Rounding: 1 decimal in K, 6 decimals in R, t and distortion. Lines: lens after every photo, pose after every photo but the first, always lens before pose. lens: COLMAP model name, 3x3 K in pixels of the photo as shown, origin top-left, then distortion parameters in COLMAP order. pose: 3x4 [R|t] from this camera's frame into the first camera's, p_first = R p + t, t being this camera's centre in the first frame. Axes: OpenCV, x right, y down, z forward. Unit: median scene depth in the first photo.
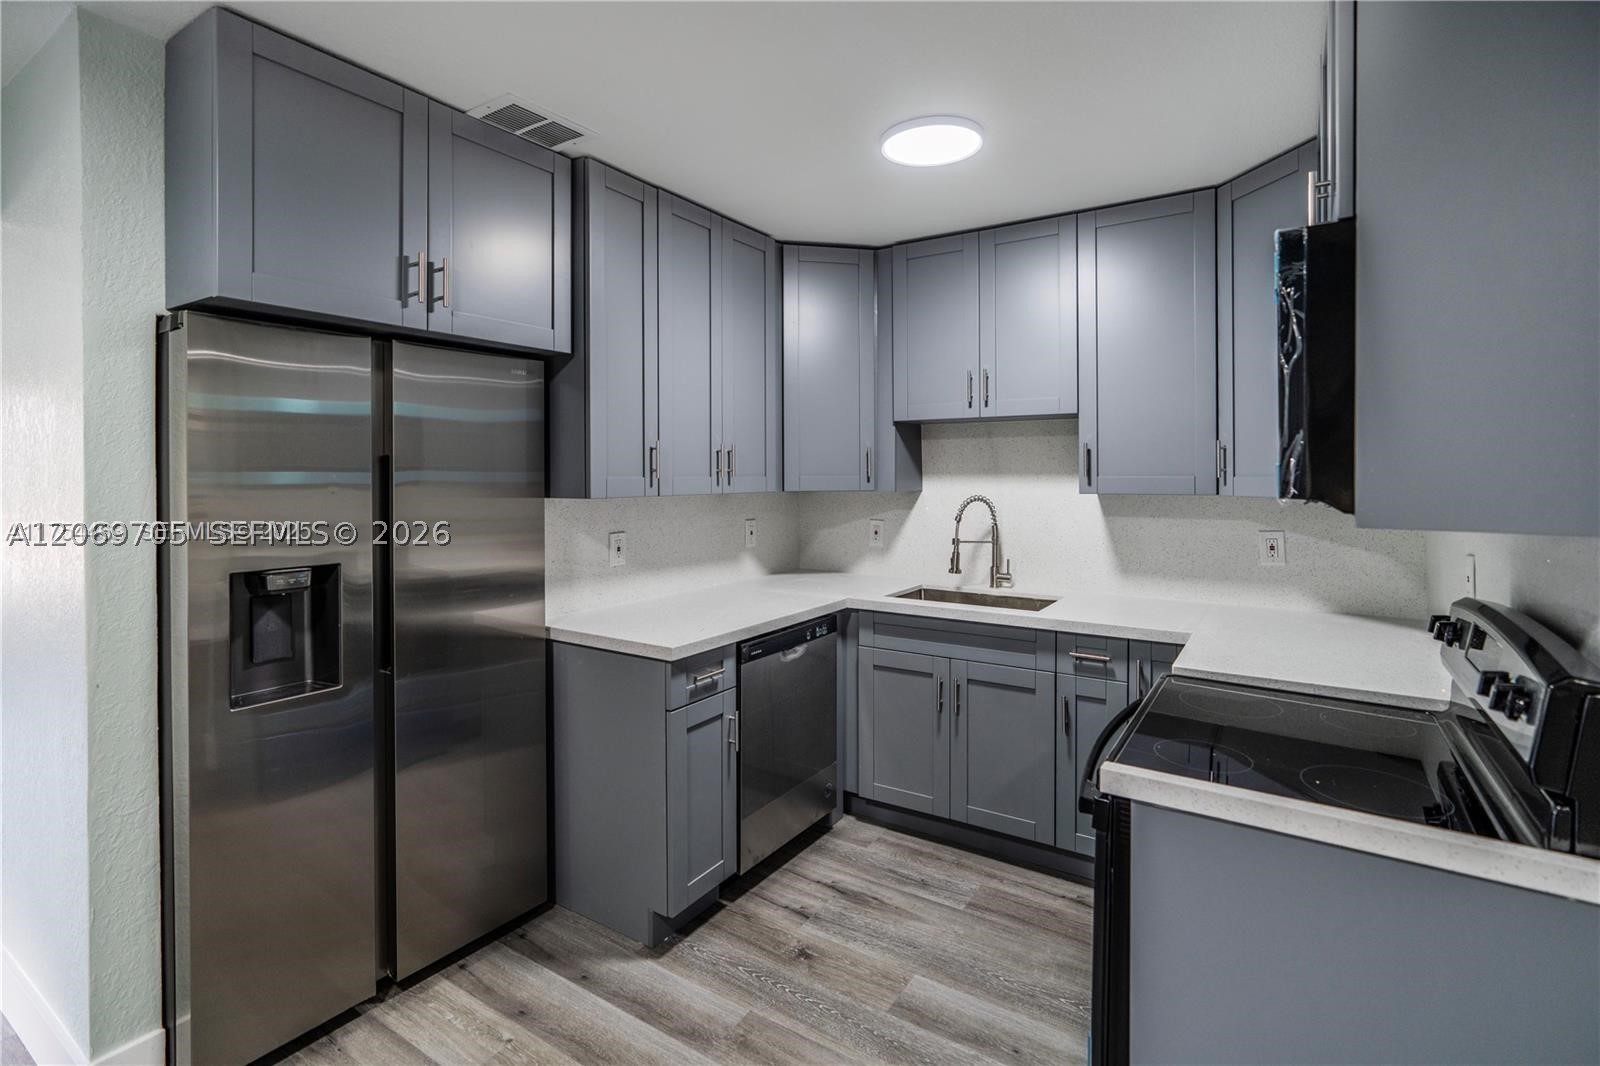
lens RADIAL K [[754.3, 0, 803.8], [0, 754.3, 480.6], [0, 0, 1]] dist [-0.012024, 0.000176]
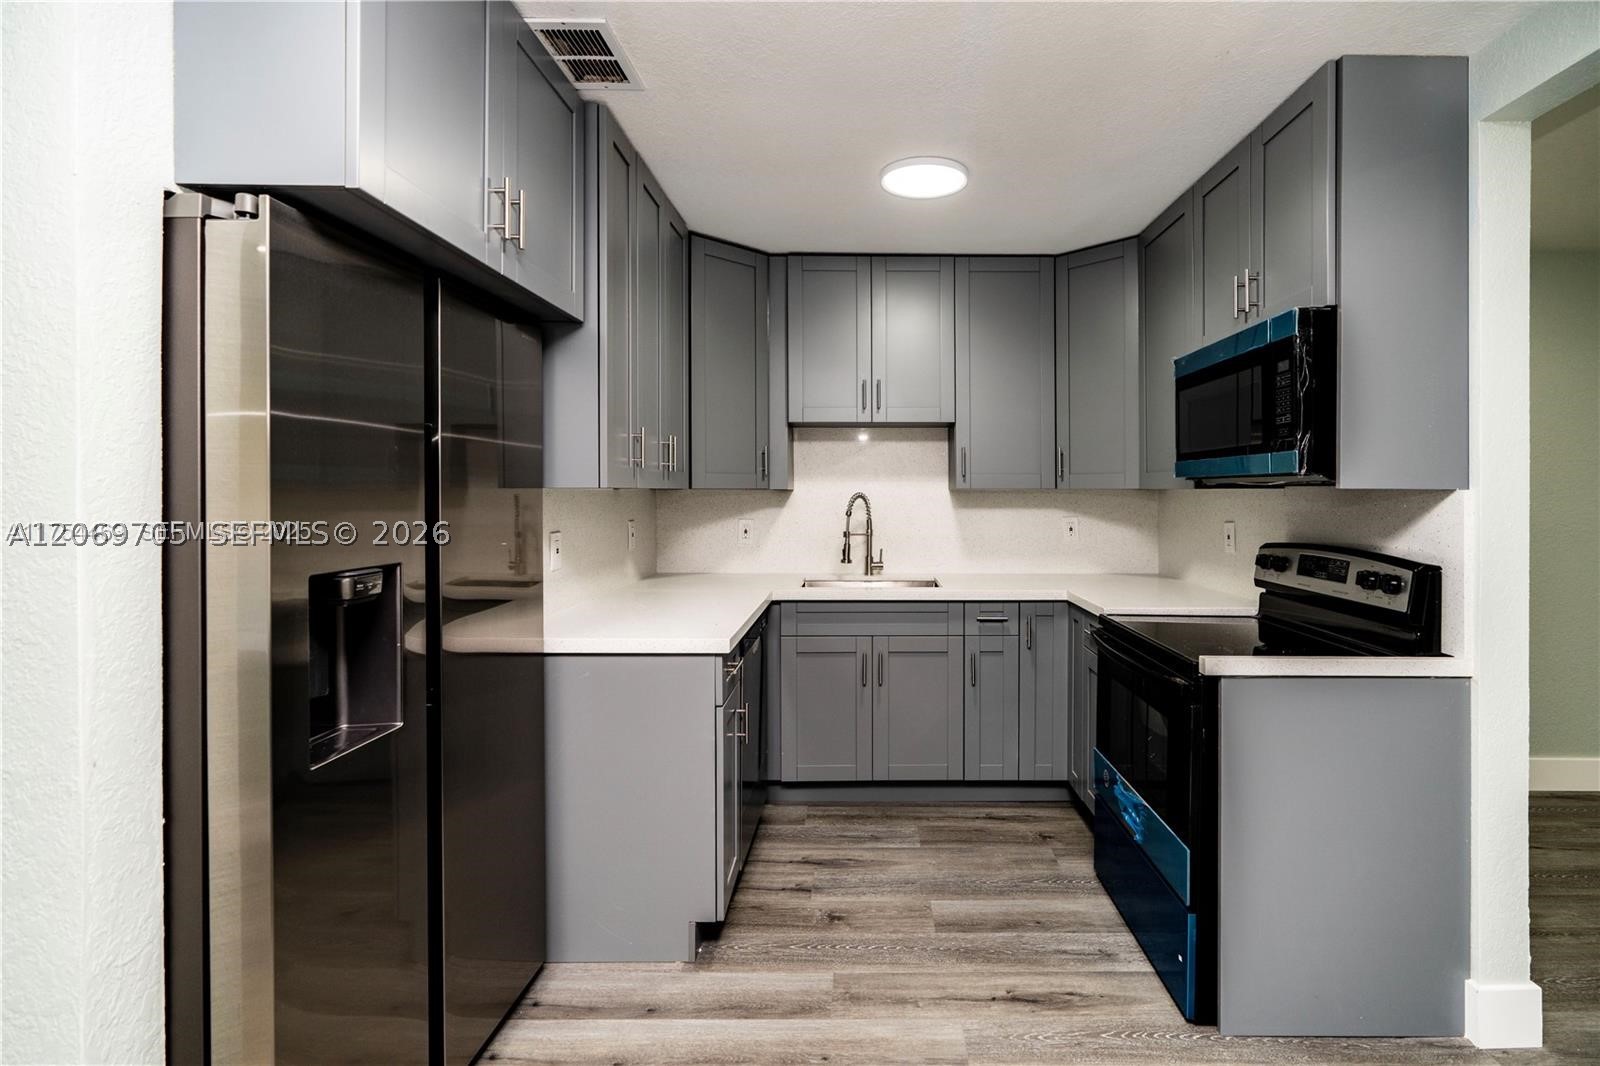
lens RADIAL K [[754.3, 0, 888.7], [0, 754.3, 495.6], [0, 0, 1]] dist [-0.012024, 0.000176]
pose [[0.828367, -0.003461, 0.560175, -0.469989], [0.005341, 0.999984, -0.001721, 0.034388], [-0.560160, 0.004417, 0.828373, 0.069193]]
